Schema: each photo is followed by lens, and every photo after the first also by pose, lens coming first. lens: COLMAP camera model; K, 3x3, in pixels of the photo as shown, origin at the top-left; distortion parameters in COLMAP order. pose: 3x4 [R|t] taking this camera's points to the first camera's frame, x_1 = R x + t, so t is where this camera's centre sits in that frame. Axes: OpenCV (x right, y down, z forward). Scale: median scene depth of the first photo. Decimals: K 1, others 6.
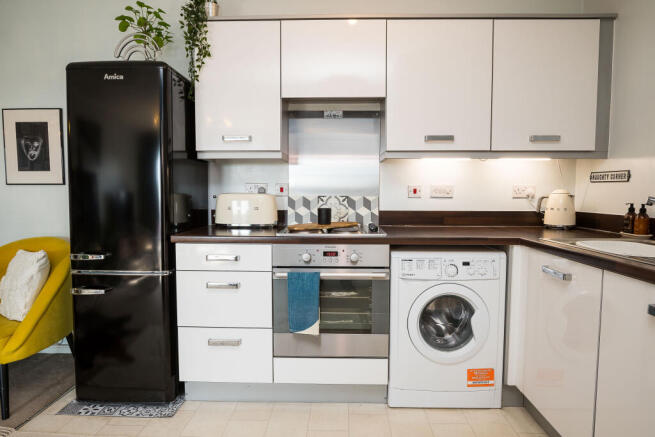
lens RADIAL K [[362.2, 0, 327.5], [0, 362.2, 218.5], [0, 0, 1]] dist [-0.017193, -0.000600]
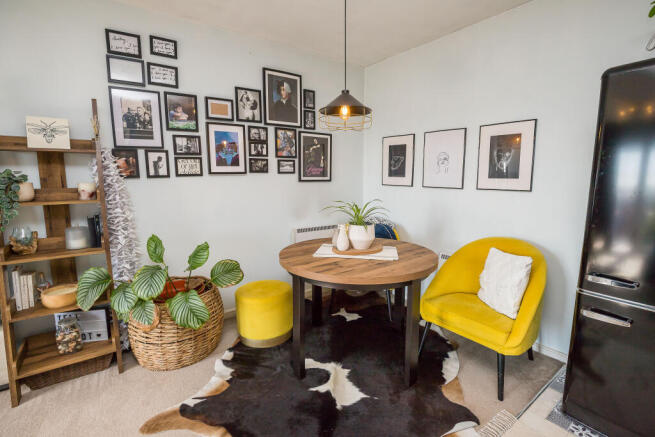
lens RADIAL K [[308.9, 0, 327.5], [0, 308.9, 218.5], [0, 0, 1]] dist [-0.041093, 0.010825]
pose [[0.610261, 0.107806, -0.784831, -0.477793], [-0.051654, 0.994004, 0.096373, -0.087234], [0.790515, -0.018273, 0.612171, -0.042492]]
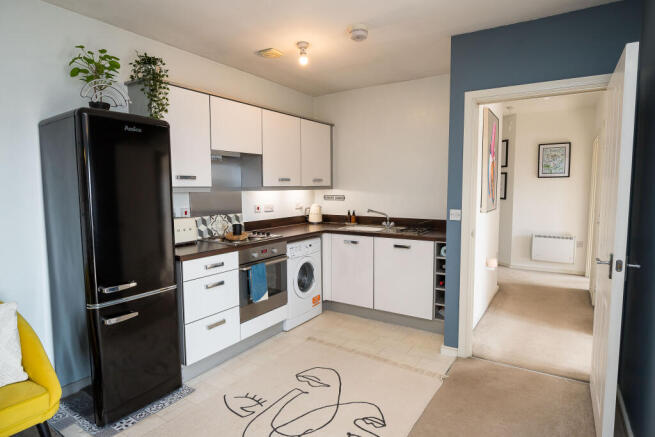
lens RADIAL K [[368.6, 0, 327.5], [0, 368.6, 218.5], [0, 0, 1]] dist [-0.019673, -0.000050]
pose [[0.520613, -0.078932, 0.850136, -1.185824], [0.066712, 0.996434, 0.051661, -0.113090], [-0.851182, 0.029819, 0.524022, -0.142261]]
